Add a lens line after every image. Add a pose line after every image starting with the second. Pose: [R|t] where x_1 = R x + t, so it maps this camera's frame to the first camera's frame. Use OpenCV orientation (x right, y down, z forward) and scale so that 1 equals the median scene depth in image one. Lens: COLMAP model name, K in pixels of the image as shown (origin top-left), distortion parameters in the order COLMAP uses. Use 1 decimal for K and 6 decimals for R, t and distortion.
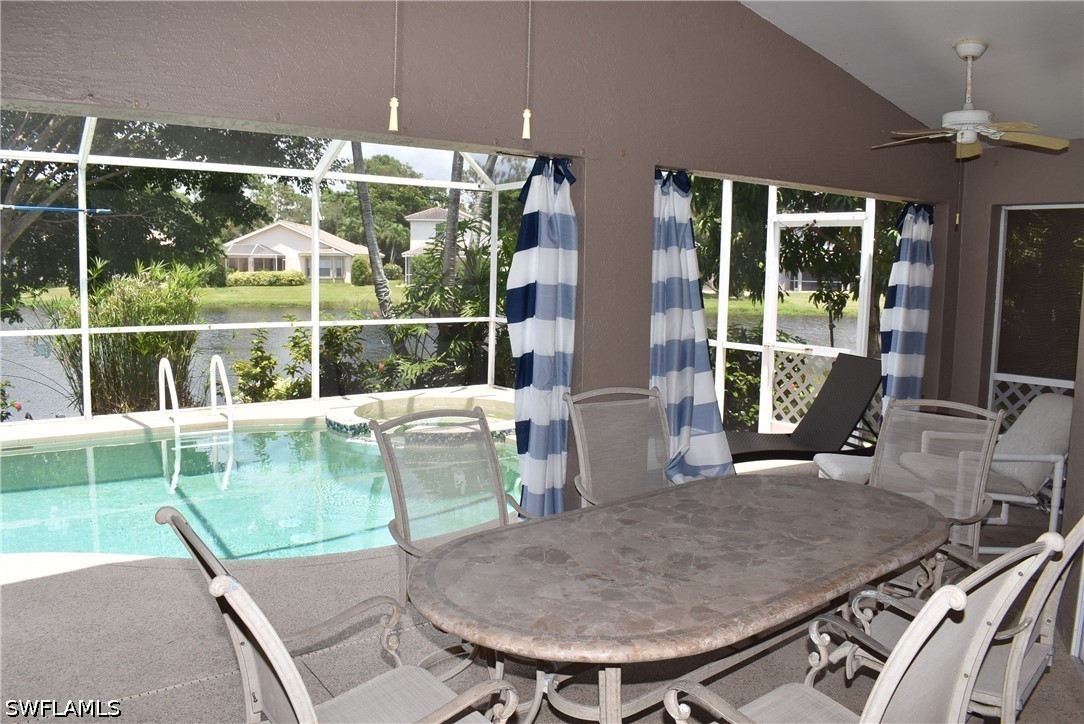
lens RADIAL K [[848.7, 0, 542.0], [0, 848.7, 362.0], [0, 0, 1]] dist [-0.106134, 0.026663]
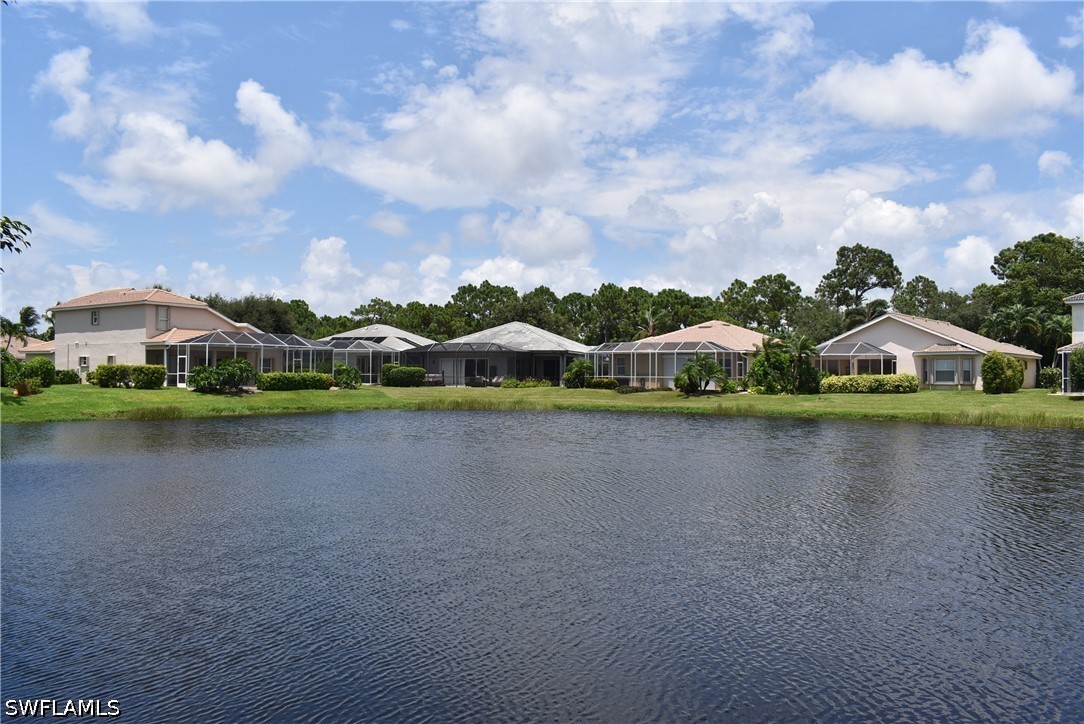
lens RADIAL K [[848.1, 0, 540.4], [0, 848.1, 343.0], [0, 0, 1]] dist [-0.077748, 0.004333]
pose [[0.731522, -0.034891, -0.680925, -0.012849], [-0.072263, 0.989097, -0.128315, -0.013057], [0.677978, 0.143071, 0.721025, 0.205650]]
